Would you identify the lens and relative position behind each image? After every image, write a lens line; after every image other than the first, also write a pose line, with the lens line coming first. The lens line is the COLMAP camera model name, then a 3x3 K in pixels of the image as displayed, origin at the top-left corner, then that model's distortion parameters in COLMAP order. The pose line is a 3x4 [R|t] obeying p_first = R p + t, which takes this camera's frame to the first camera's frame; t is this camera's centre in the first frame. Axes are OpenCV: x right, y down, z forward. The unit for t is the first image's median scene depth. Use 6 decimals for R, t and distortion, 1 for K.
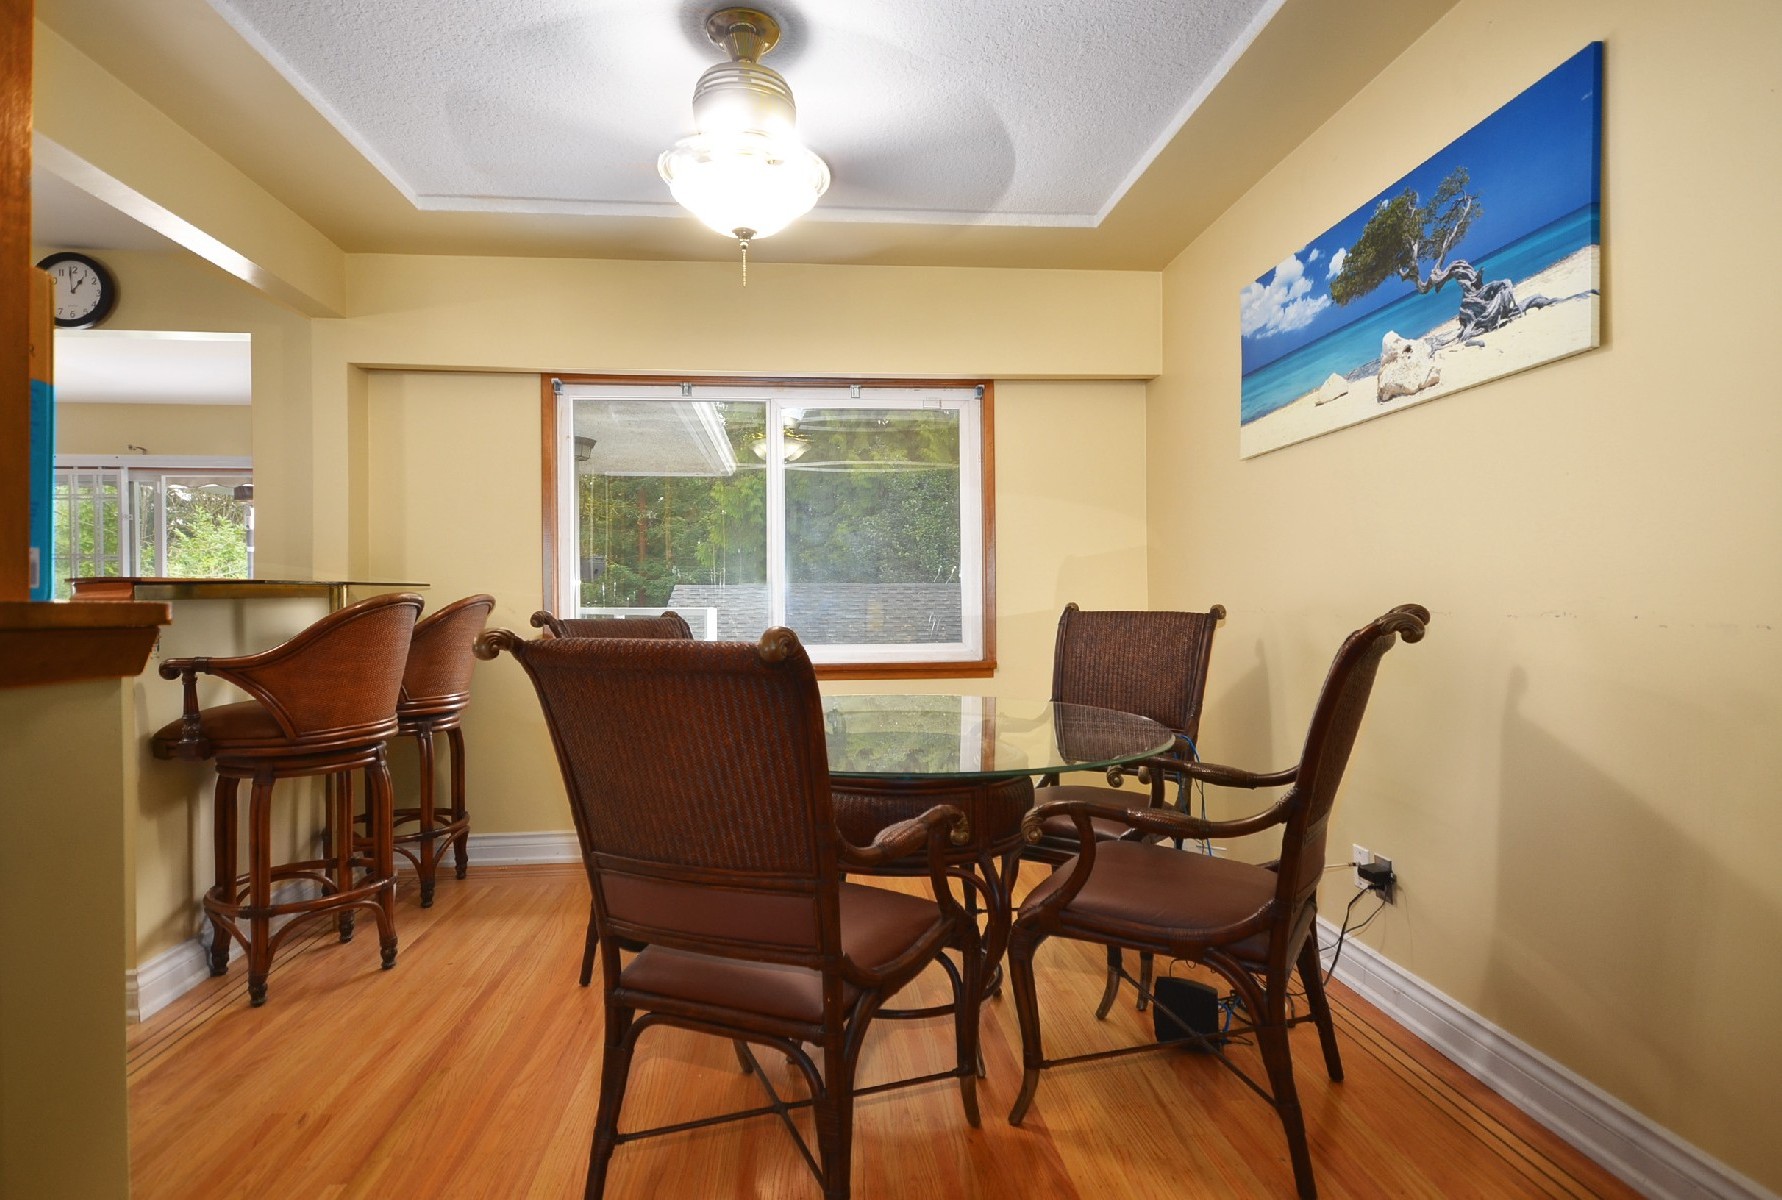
lens RADIAL K [[974.7, 0, 891.0], [0, 974.7, 600.0], [0, 0, 1]] dist [-0.000609, -0.000004]
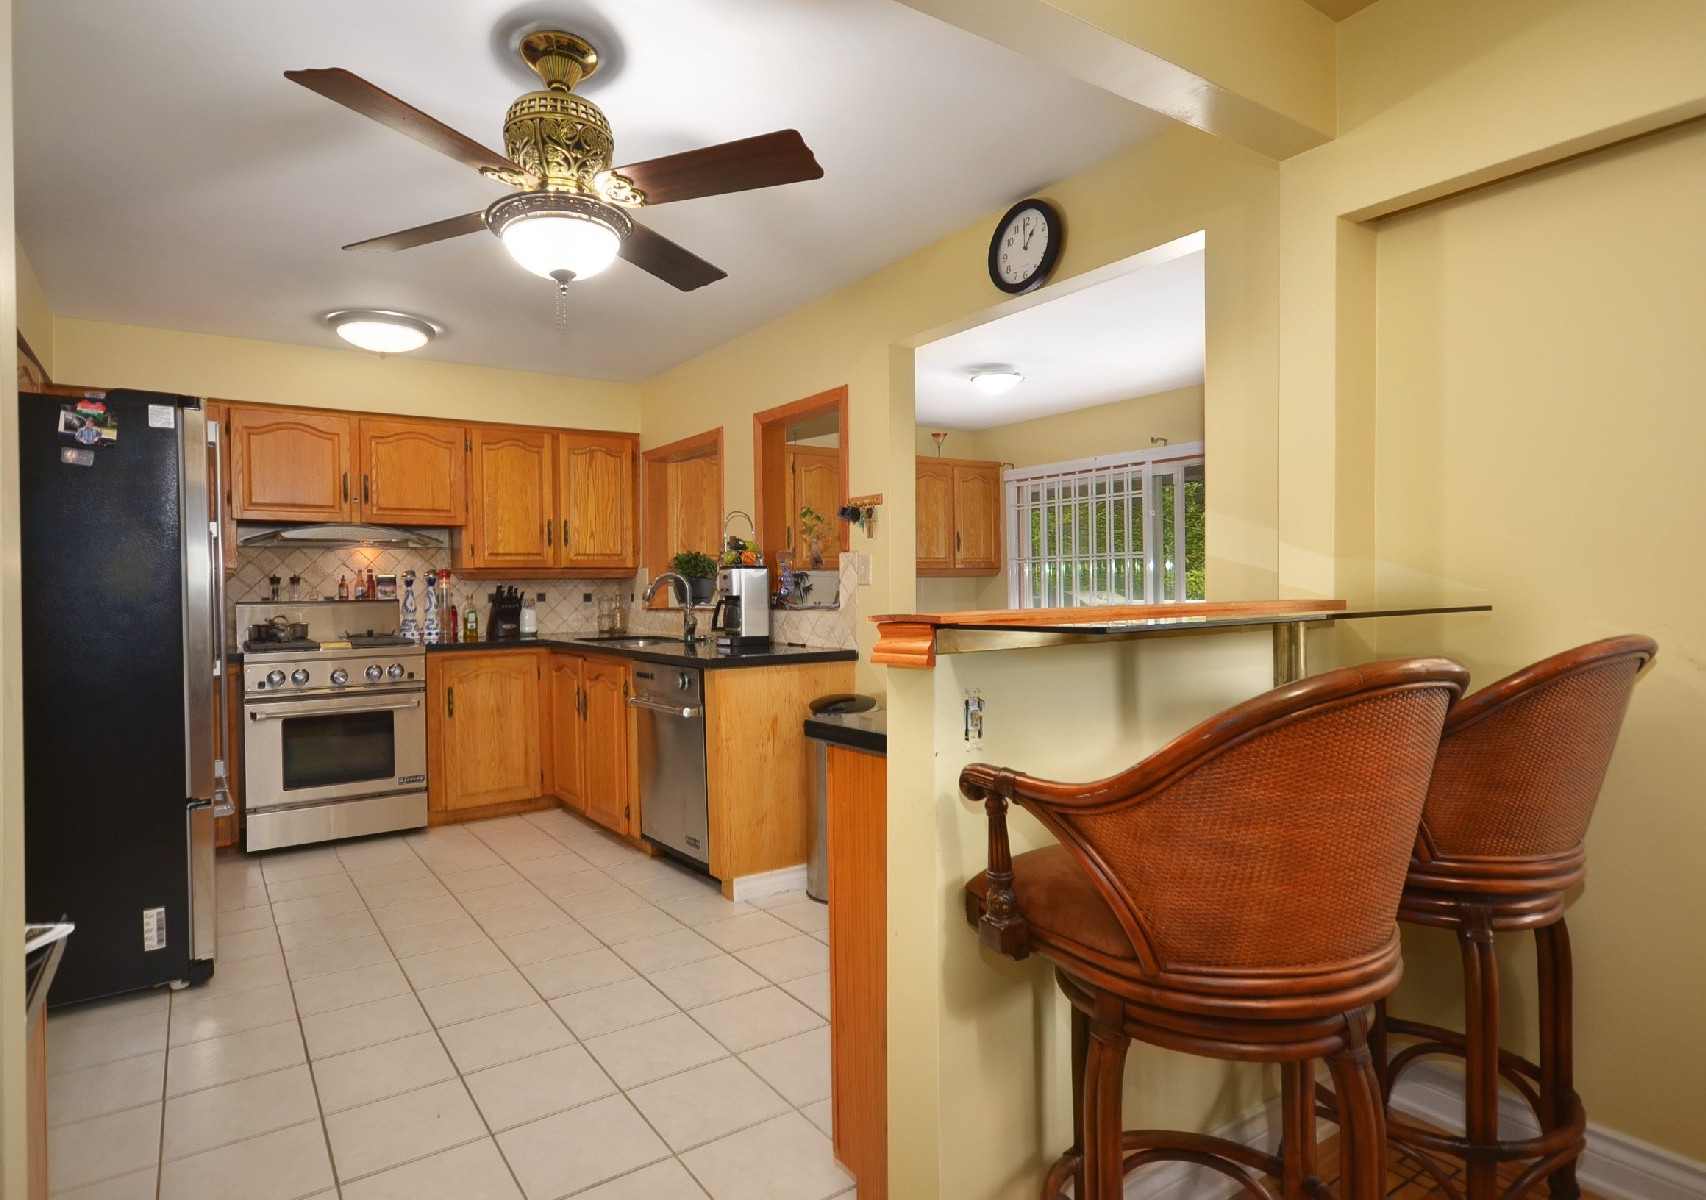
lens RADIAL K [[941.0, 0, 828.6], [0, 941.0, 601.0], [0, 0, 1]] dist [-0.001519, 0.000259]
pose [[0.481000, 0.012361, -0.876633, -0.260270], [0.006150, 0.999828, 0.017473, -0.036403], [0.876699, -0.013796, 0.480842, 0.568065]]
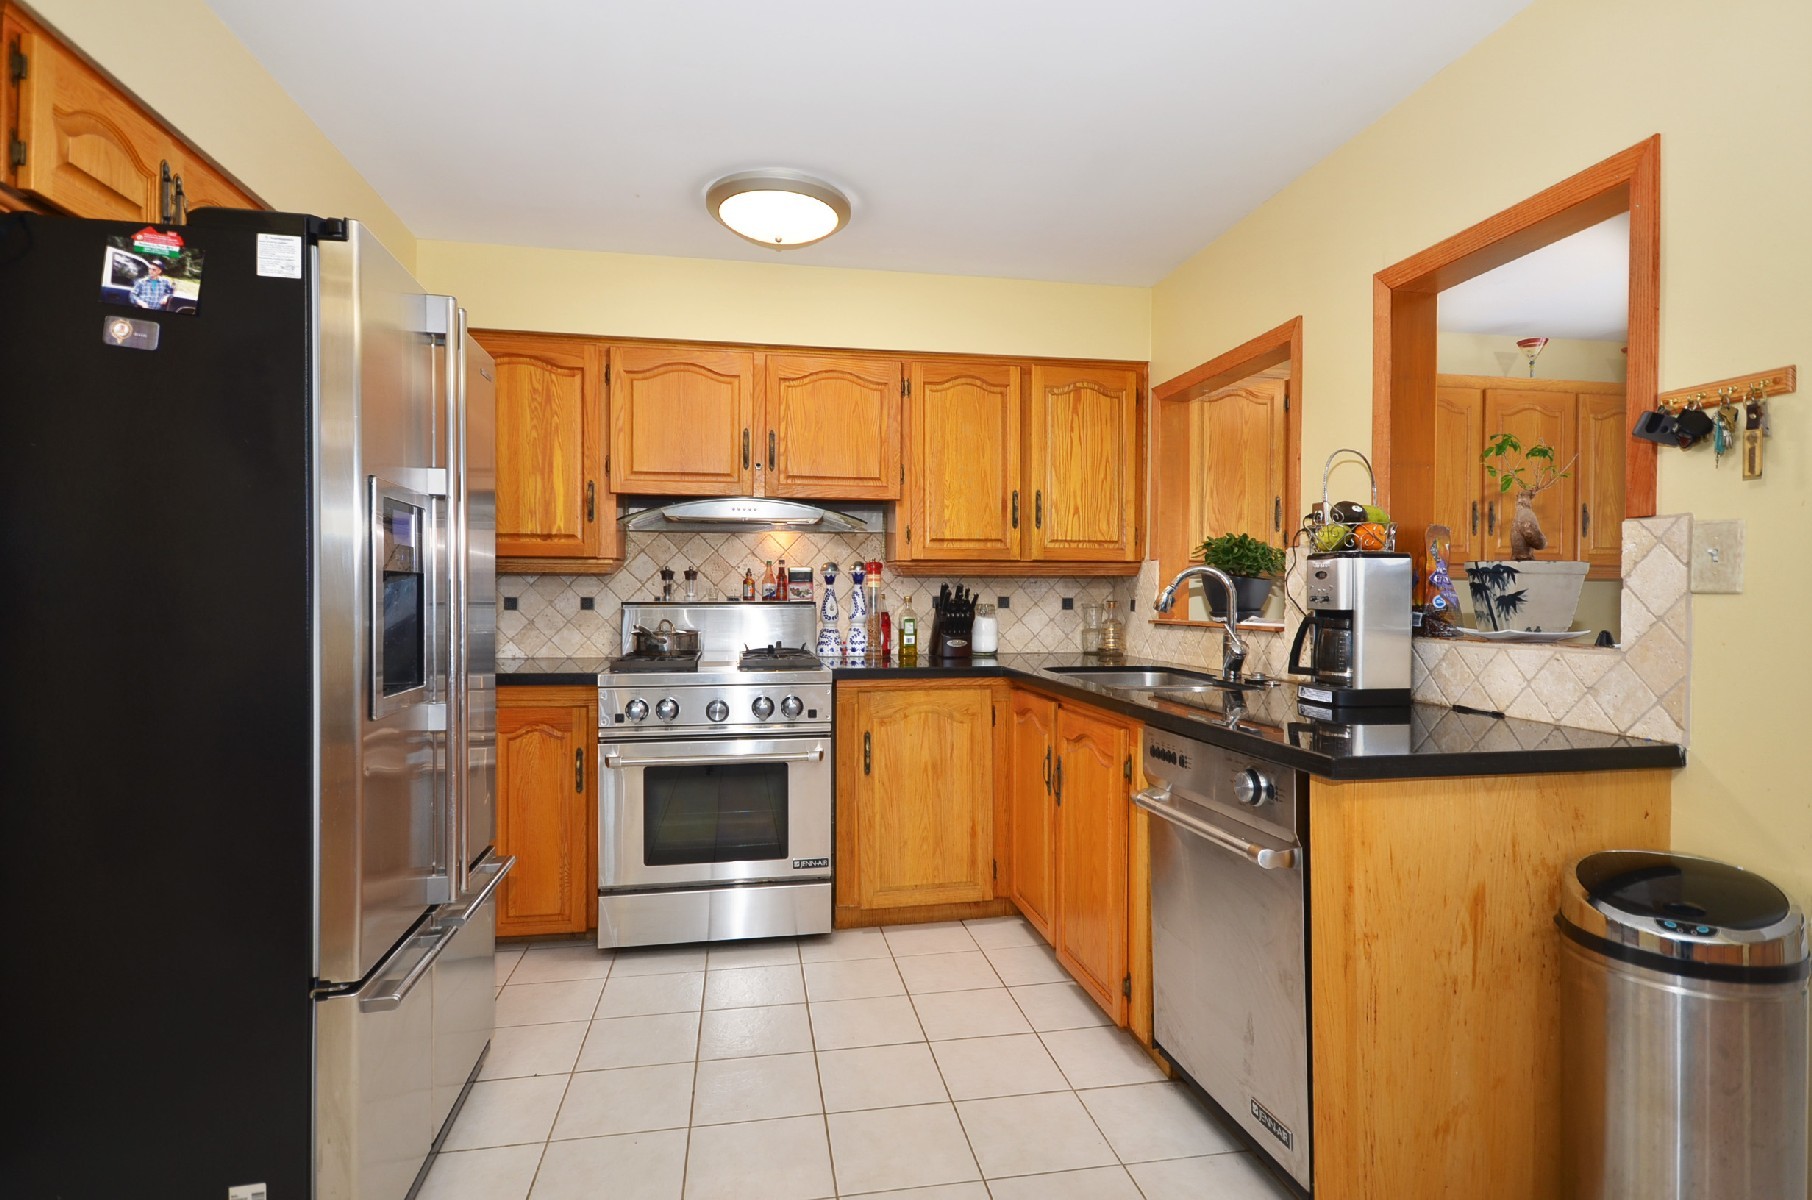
lens RADIAL K [[952.5, 0, 906.0], [0, 952.5, 600.0], [0, 0, 1]] dist [0.002355, 0.000681]
pose [[0.080955, 0.015753, -0.996593, -0.519748], [-0.007767, 0.999855, 0.015174, -0.036598], [0.996688, 0.006513, 0.081065, 0.635703]]
